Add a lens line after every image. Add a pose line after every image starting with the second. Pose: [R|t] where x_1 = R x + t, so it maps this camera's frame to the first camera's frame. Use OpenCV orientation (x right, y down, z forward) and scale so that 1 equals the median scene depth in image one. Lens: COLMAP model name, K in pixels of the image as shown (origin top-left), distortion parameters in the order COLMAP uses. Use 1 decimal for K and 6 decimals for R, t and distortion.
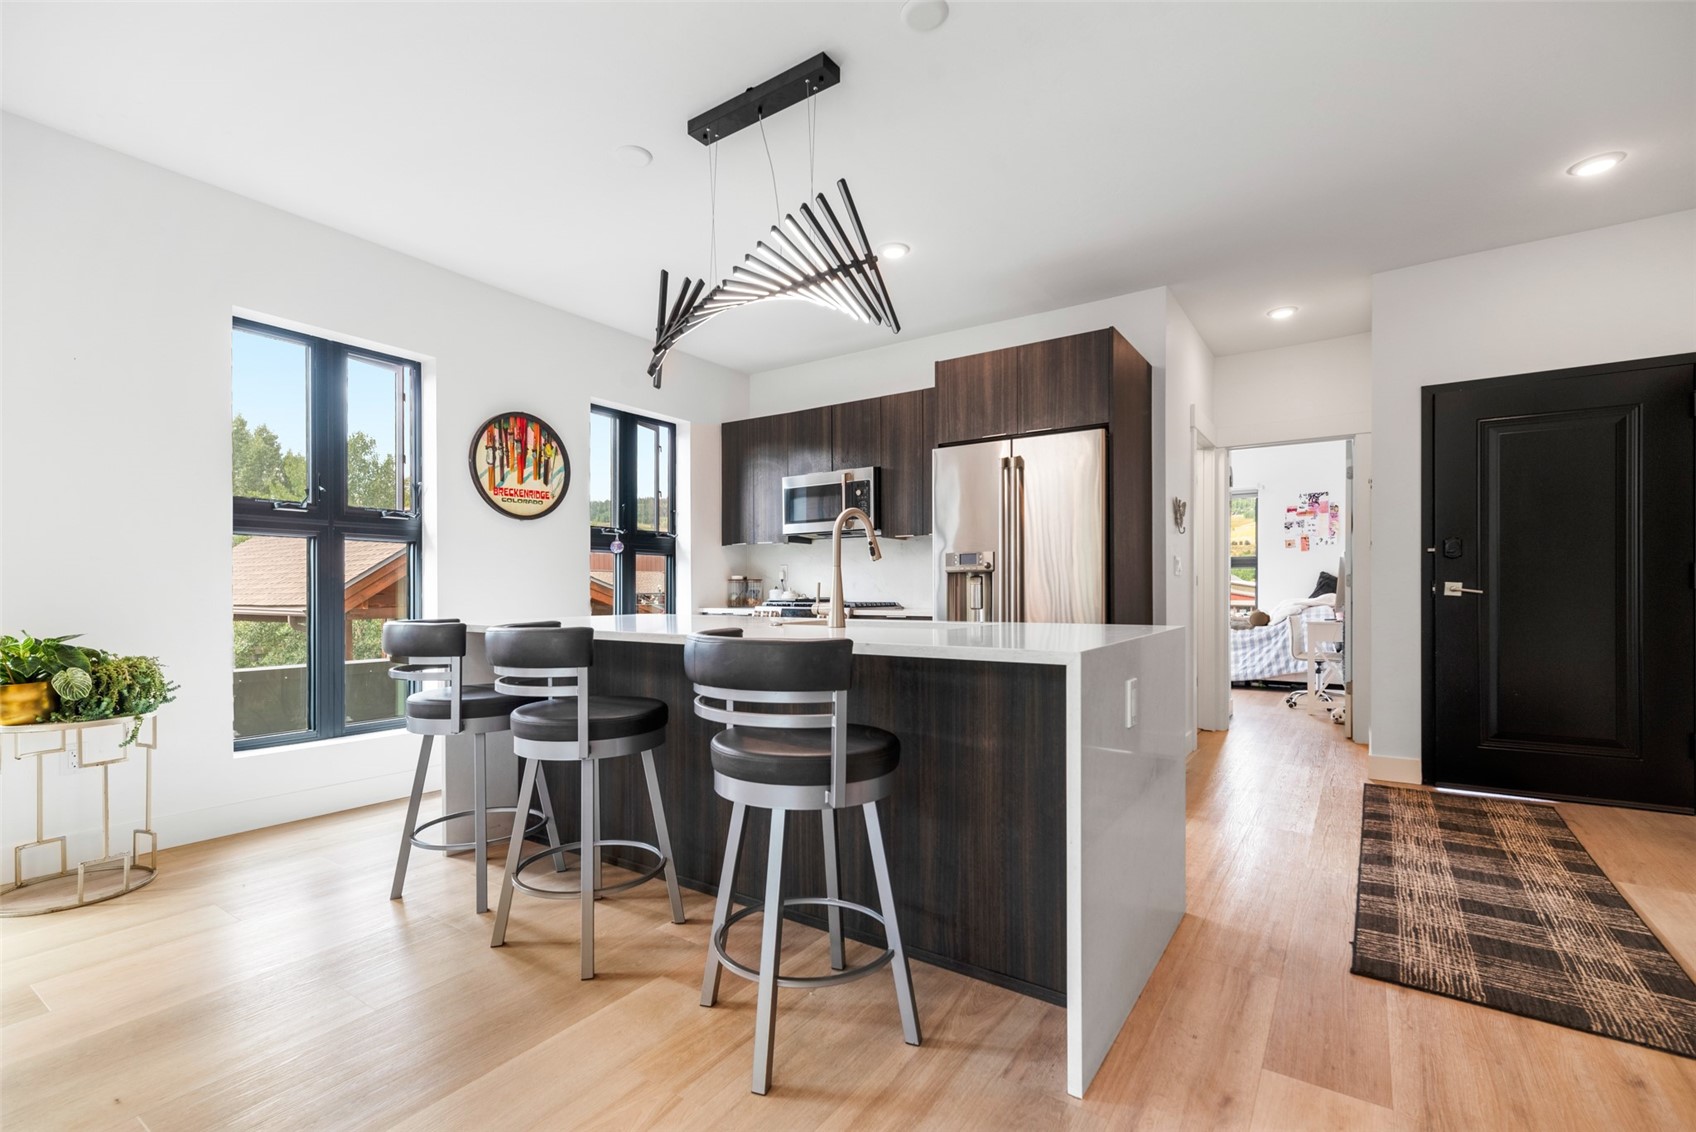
lens RADIAL K [[734.6, 0, 865.2], [0, 734.6, 617.0], [0, 0, 1]] dist [0.007436, 0.000140]
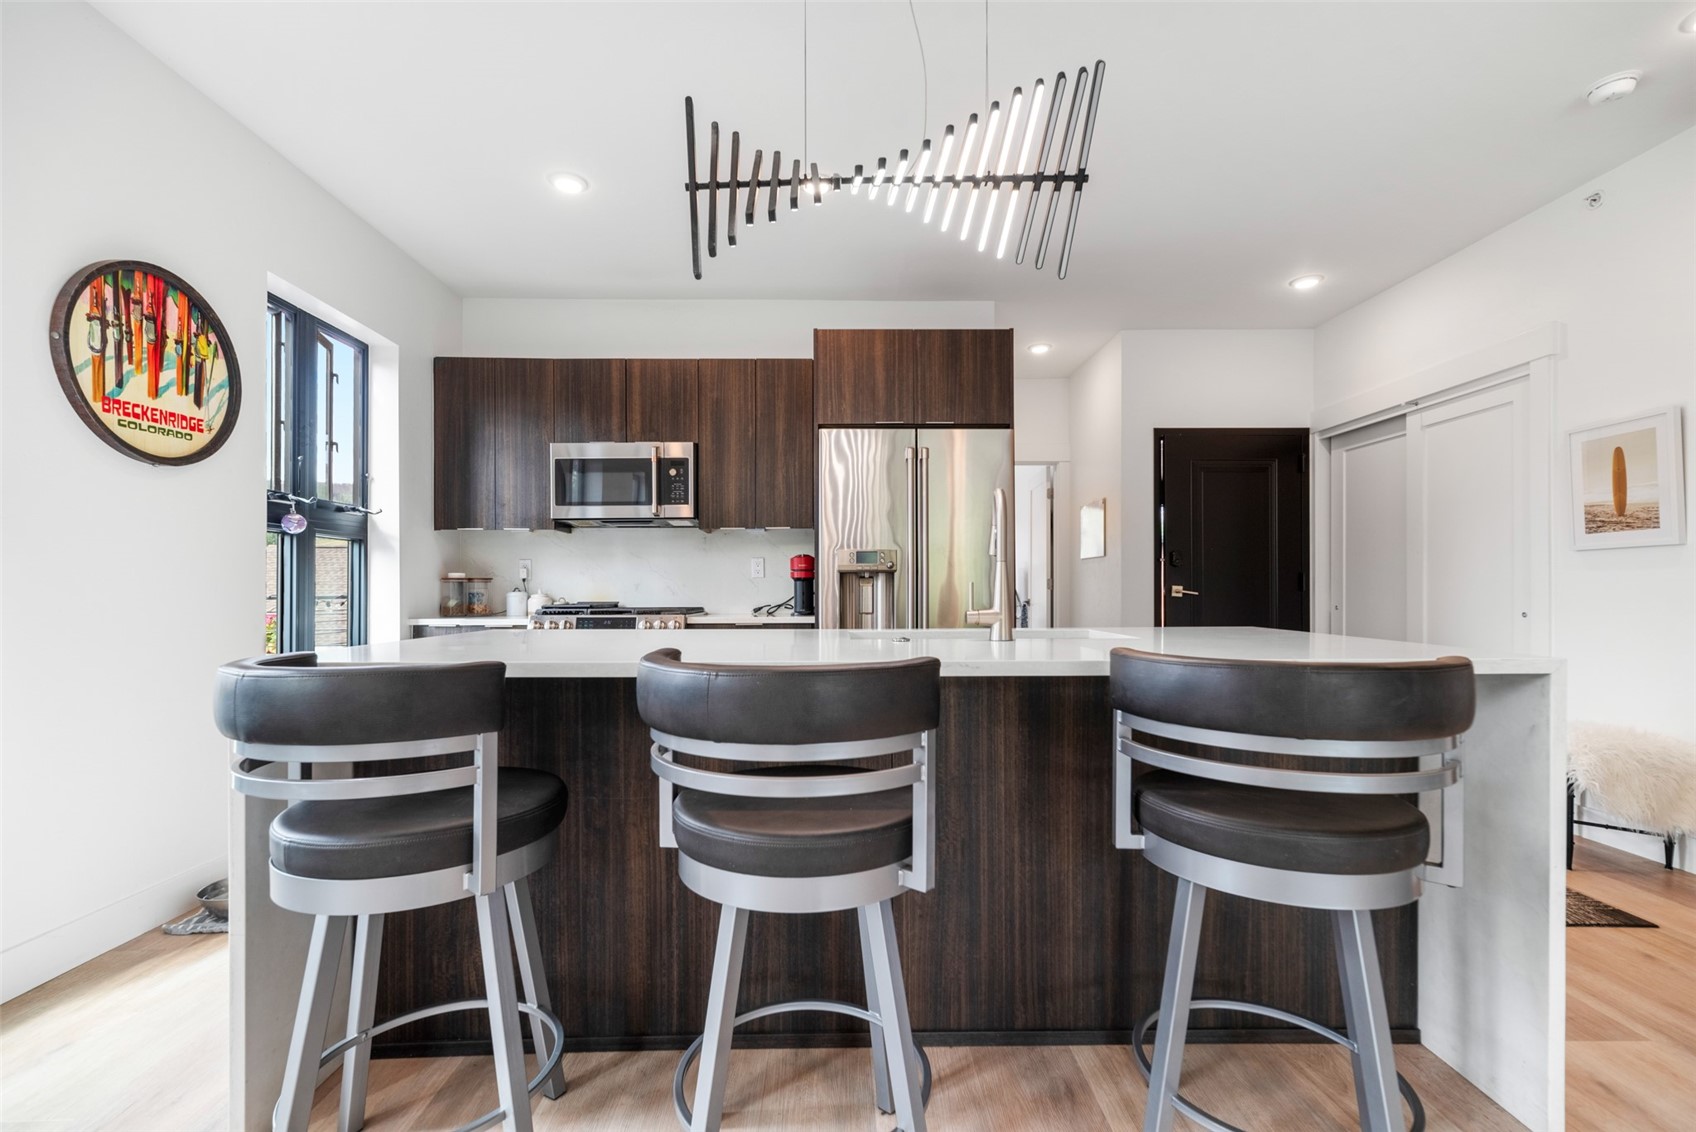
lens RADIAL K [[734.6, 0, 860.1], [0, 734.6, 599.8], [0, 0, 1]] dist [0.007436, 0.000140]
pose [[0.824703, -0.007451, 0.565517, -0.352208], [0.023067, 0.999524, -0.020470, -0.009546], [-0.565096, 0.029927, 0.824482, 0.265039]]
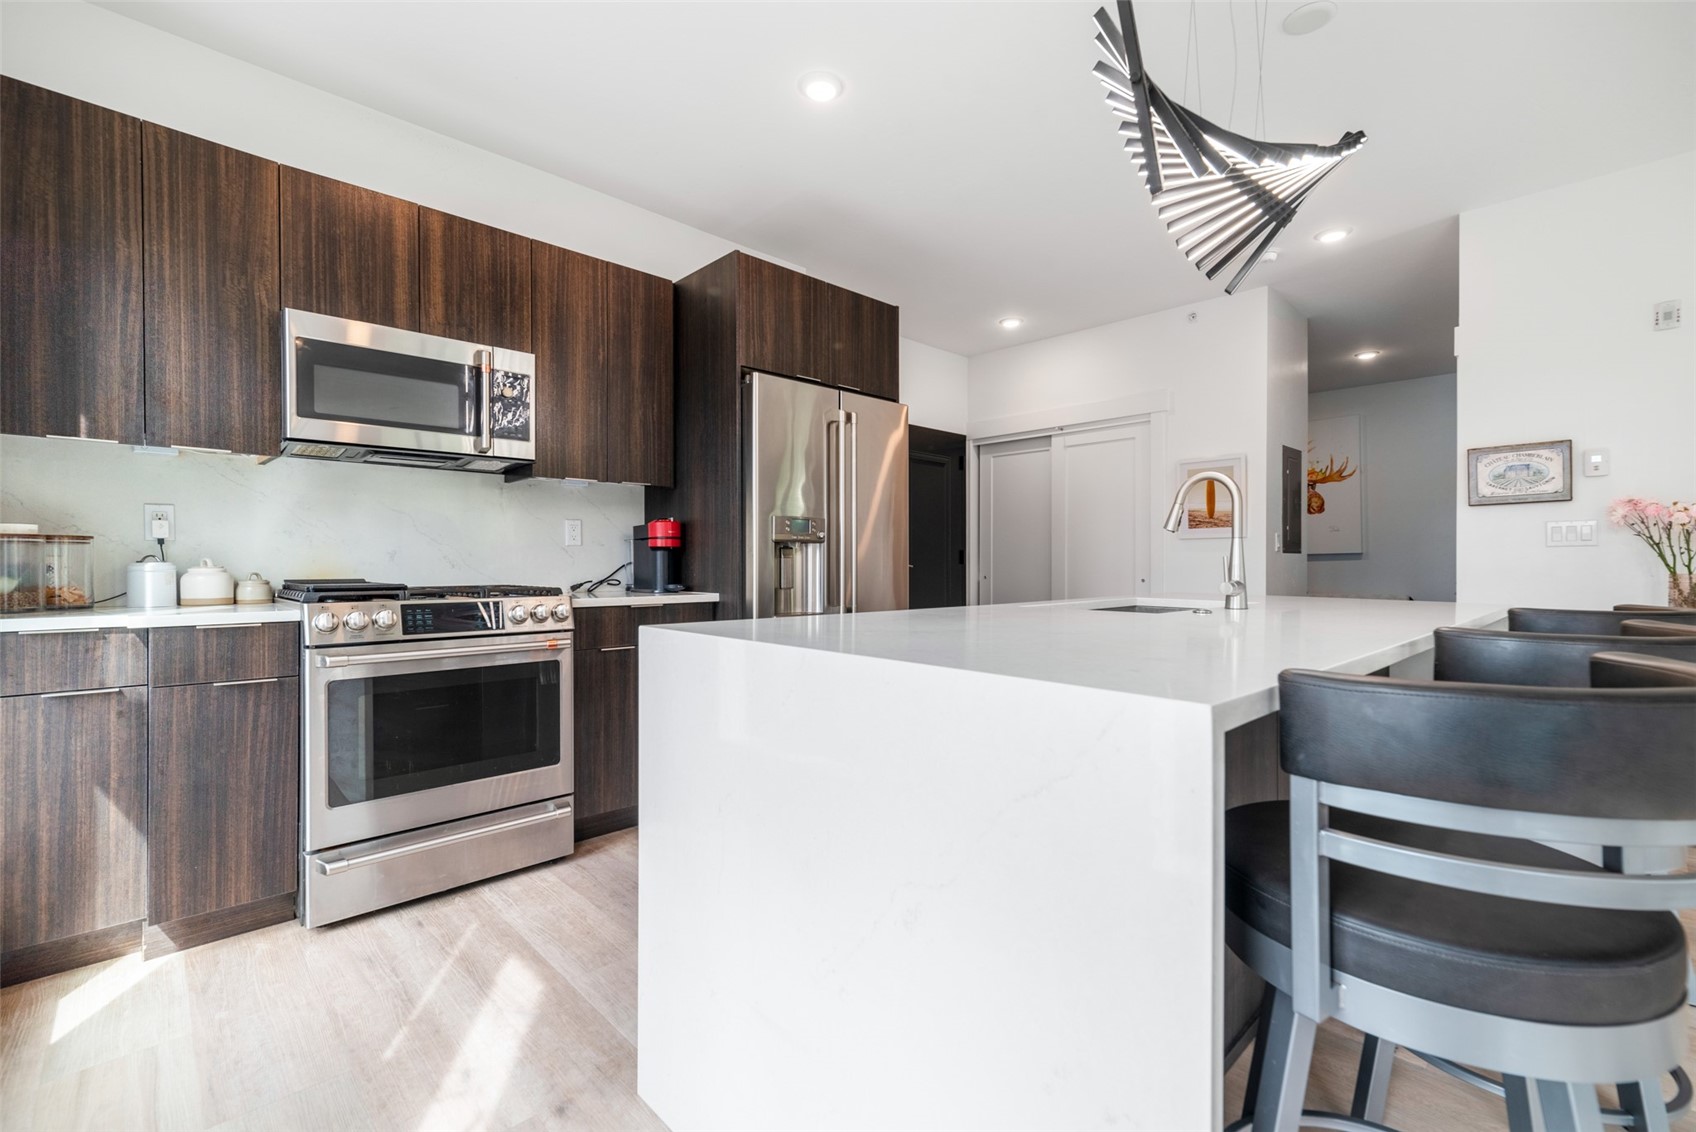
lens RADIAL K [[734.6, 0, 845.3], [0, 734.6, 578.6], [0, 0, 1]] dist [0.007436, 0.000140]
pose [[0.232316, -0.016211, 0.972505, -0.587599], [0.037973, 0.999250, 0.007586, -0.025949], [-0.971899, 0.035166, 0.232758, 0.740086]]
